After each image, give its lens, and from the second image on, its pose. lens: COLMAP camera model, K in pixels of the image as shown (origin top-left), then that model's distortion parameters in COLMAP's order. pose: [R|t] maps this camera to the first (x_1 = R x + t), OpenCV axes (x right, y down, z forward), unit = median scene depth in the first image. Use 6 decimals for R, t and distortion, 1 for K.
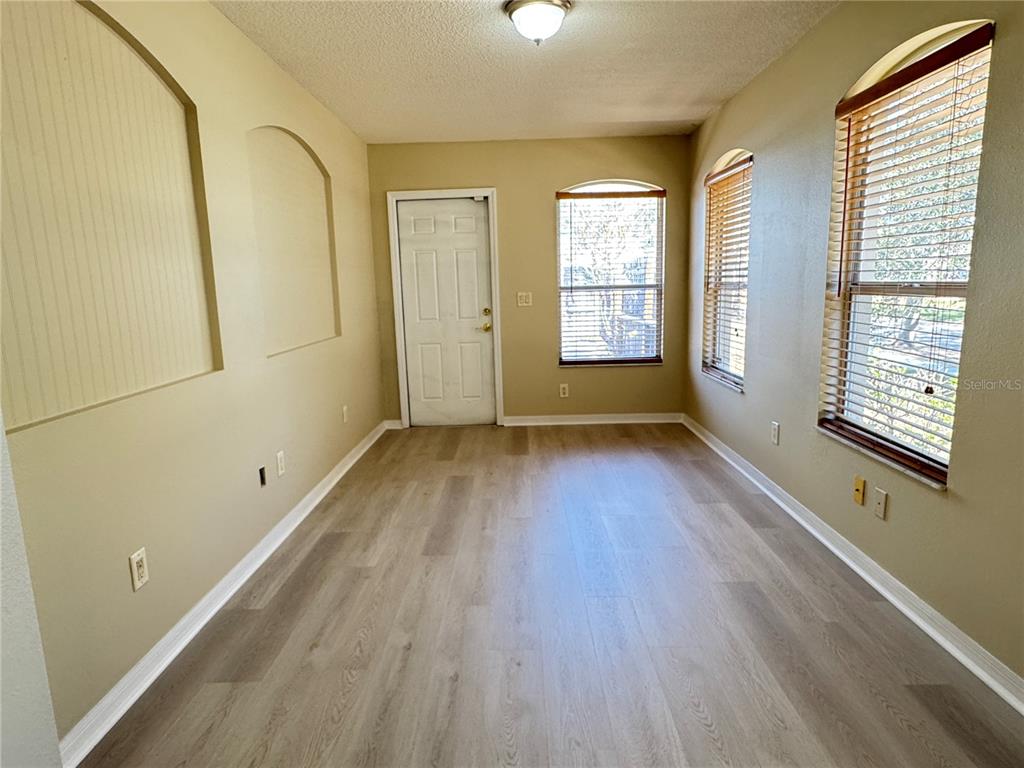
lens RADIAL K [[615.6, 0, 506.8], [0, 615.6, 384.7], [0, 0, 1]] dist [0.000164, 0.000819]
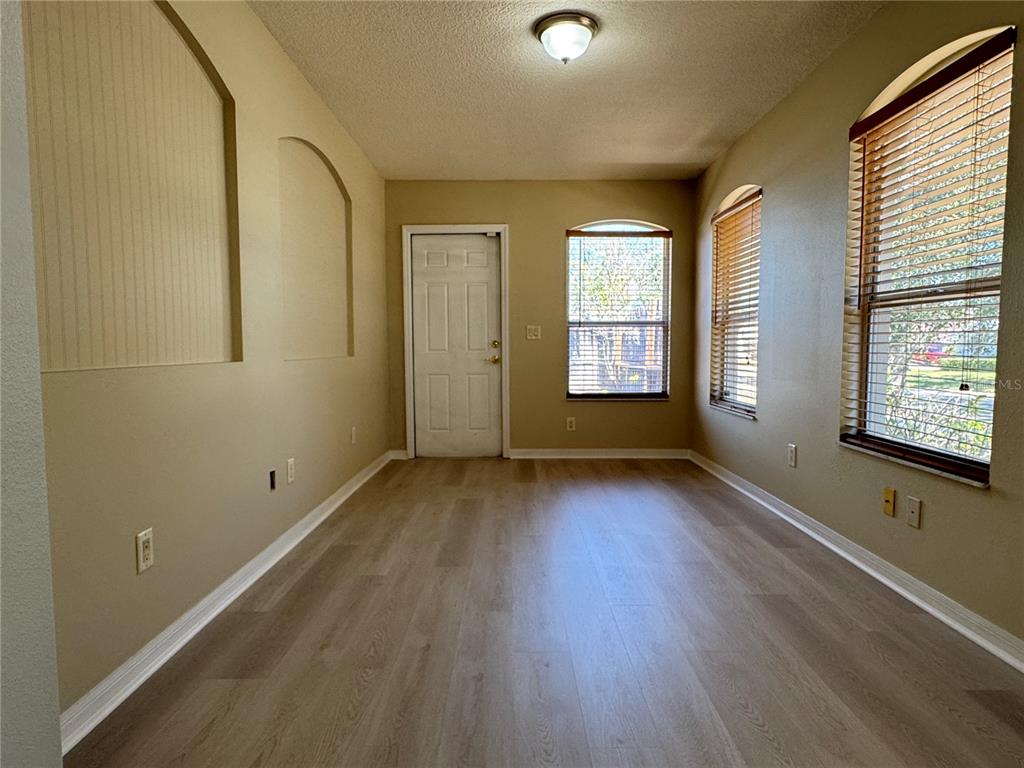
lens RADIAL K [[602.1, 0, 507.4], [0, 602.1, 386.4], [0, 0, 1]] dist [-0.001636, 0.001583]
pose [[0.999607, 0.024161, 0.014192, -0.044143], [-0.022569, 0.994403, -0.103219, 0.090485], [-0.016607, 0.102859, 0.994557, 0.037755]]
